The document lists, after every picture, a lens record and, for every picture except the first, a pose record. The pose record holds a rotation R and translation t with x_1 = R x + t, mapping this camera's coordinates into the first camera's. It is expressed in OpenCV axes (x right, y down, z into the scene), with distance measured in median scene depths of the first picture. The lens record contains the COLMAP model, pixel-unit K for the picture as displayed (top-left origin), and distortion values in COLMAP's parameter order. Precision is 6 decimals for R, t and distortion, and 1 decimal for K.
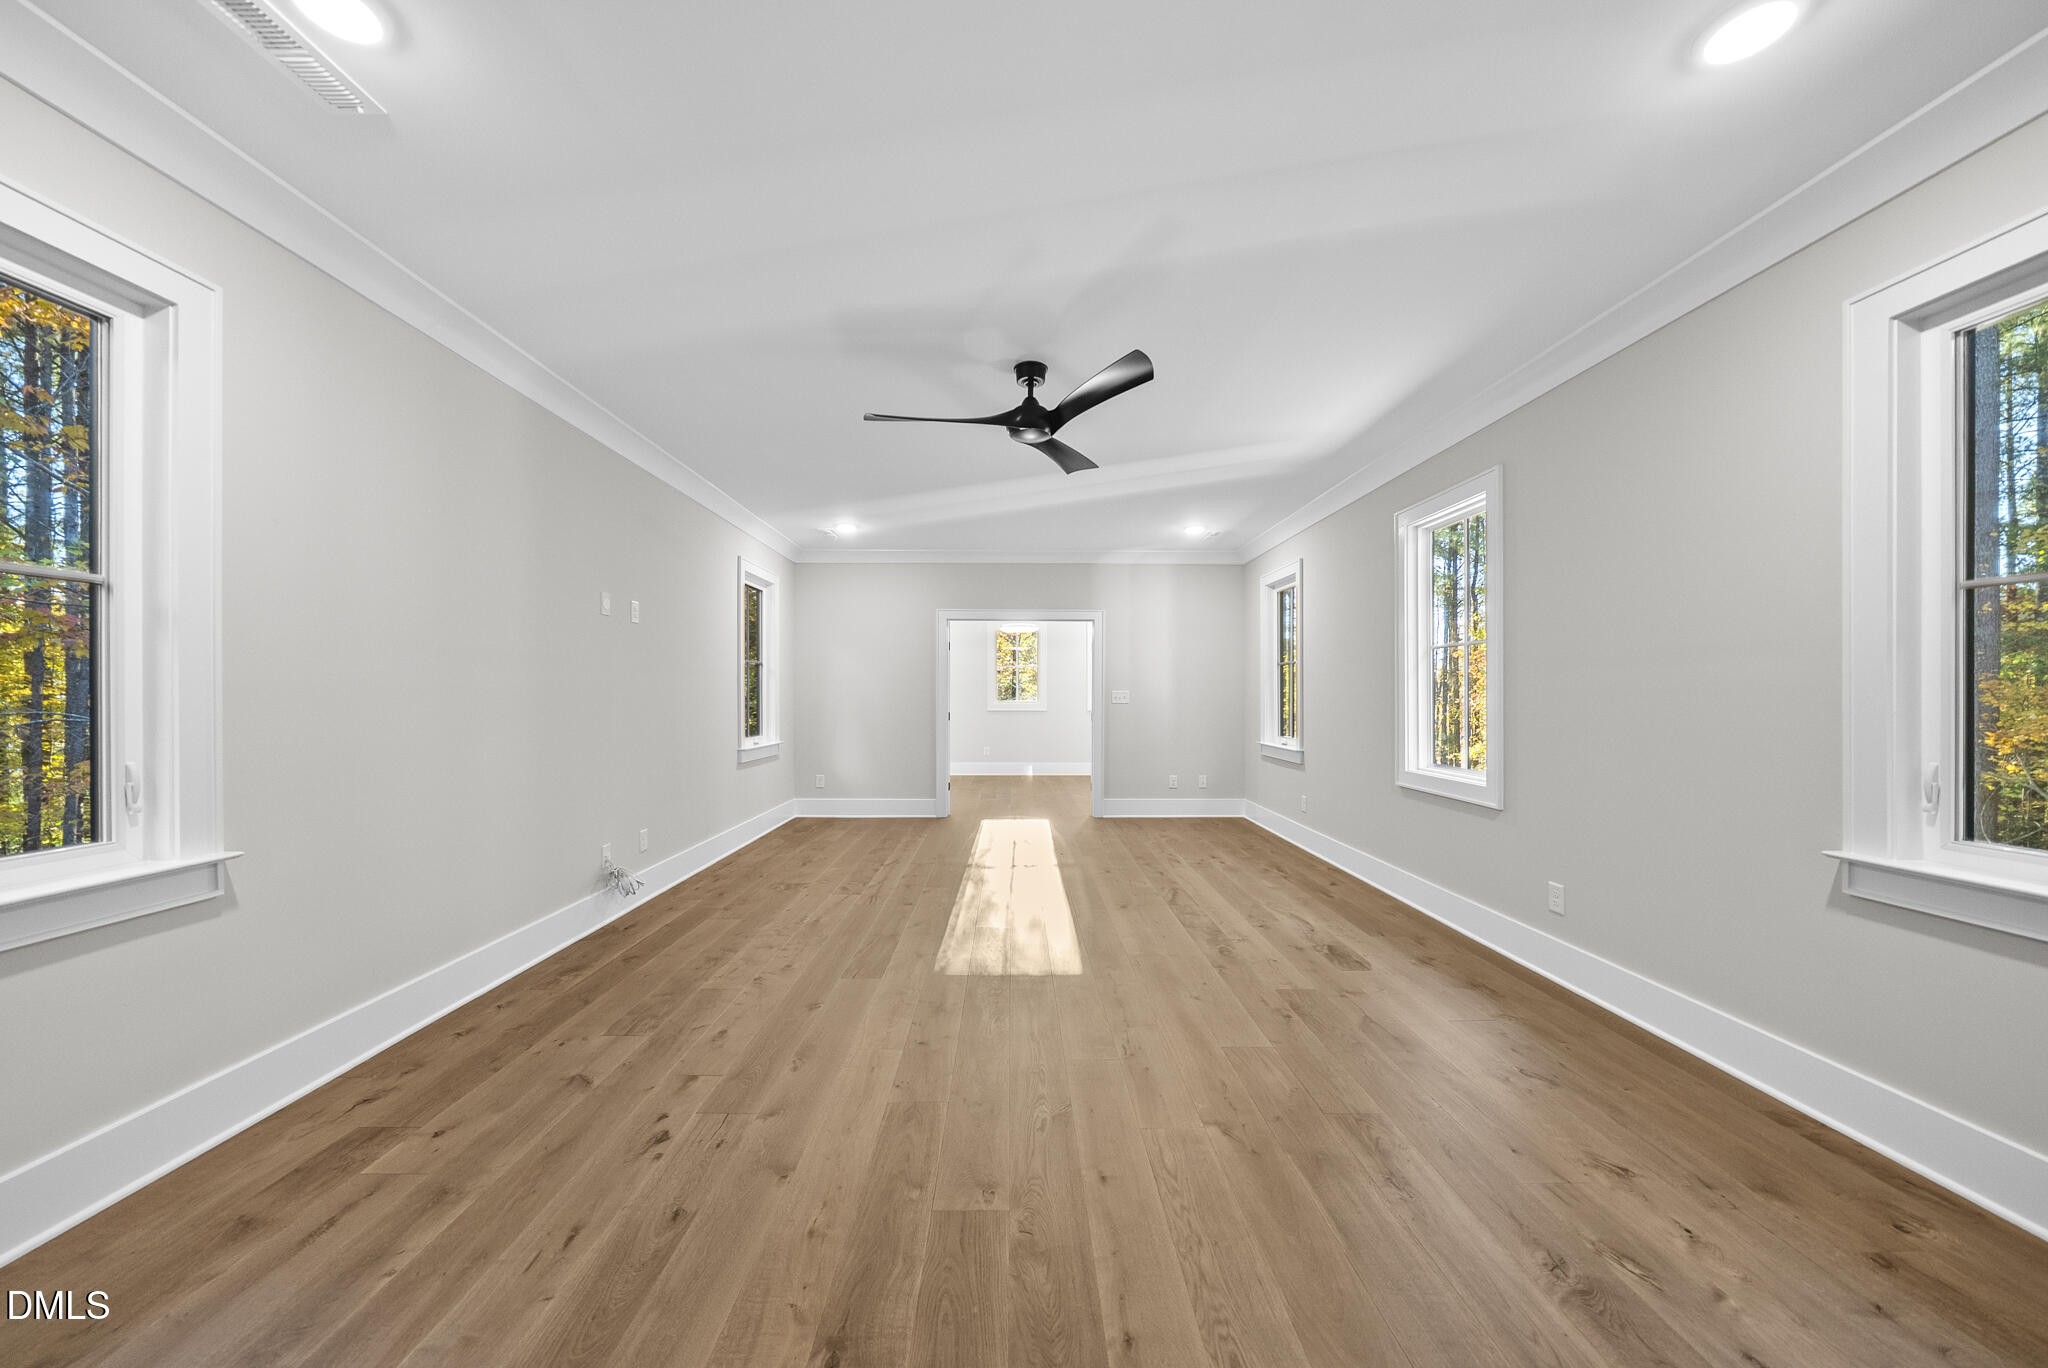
lens RADIAL K [[703.3, 0, 1024.5], [0, 703.3, 693.1], [0, 0, 1]] dist [-0.009613, 0.000503]
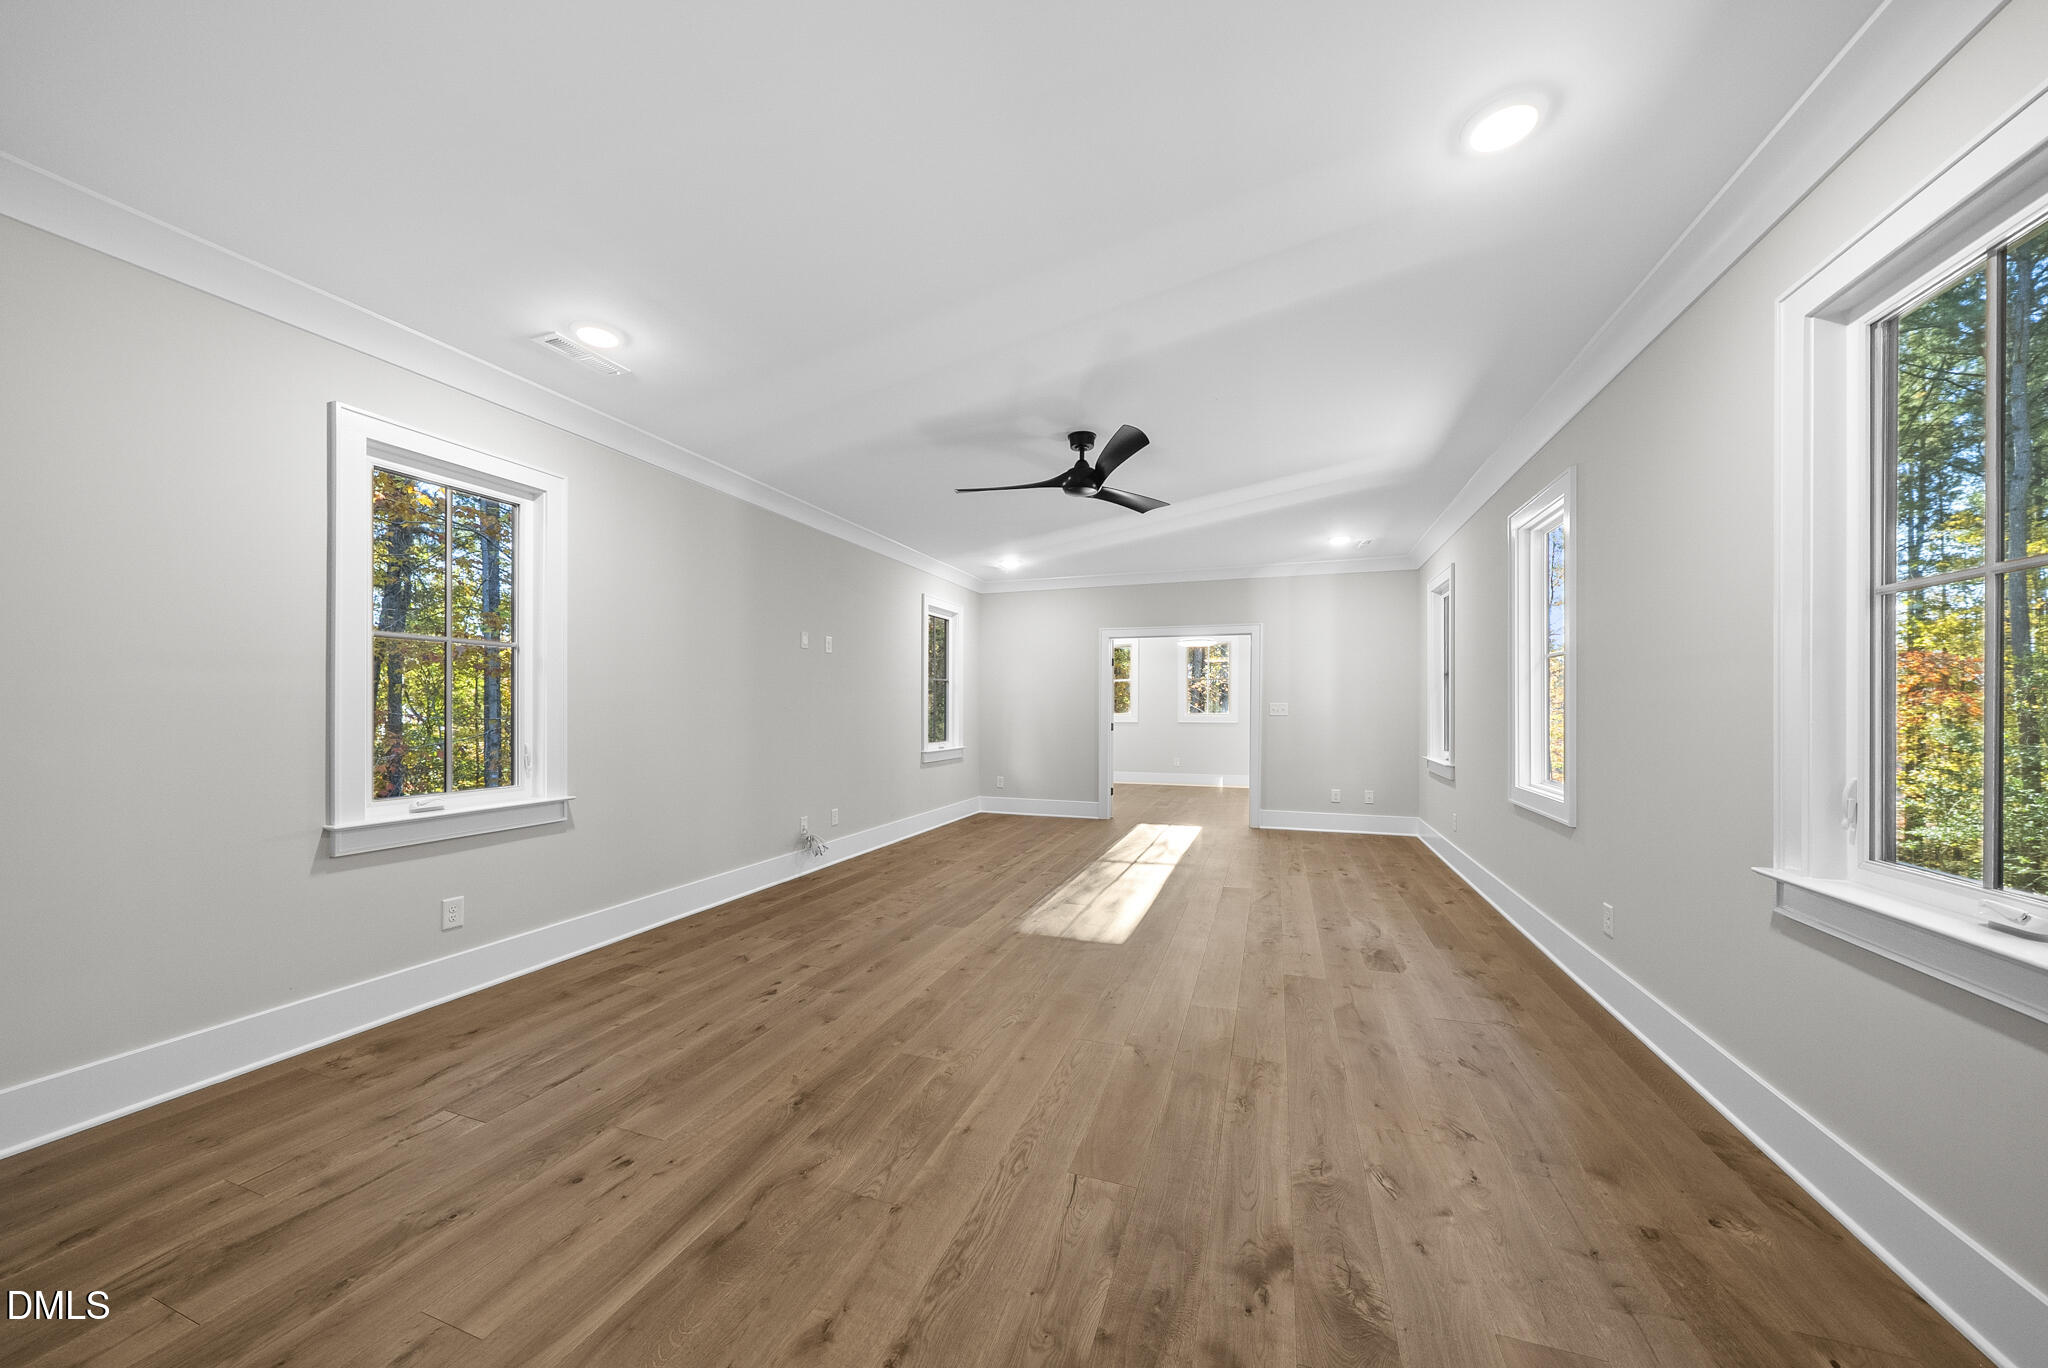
lens RADIAL K [[703.3, 0, 1022.7], [0, 703.3, 700.5], [0, 0, 1]] dist [-0.009613, 0.000503]
pose [[0.939466, -0.003198, -0.342627, 0.344715], [0.000589, 0.999970, -0.007720, 0.001014], [0.342642, 0.007051, 0.939440, -0.175127]]
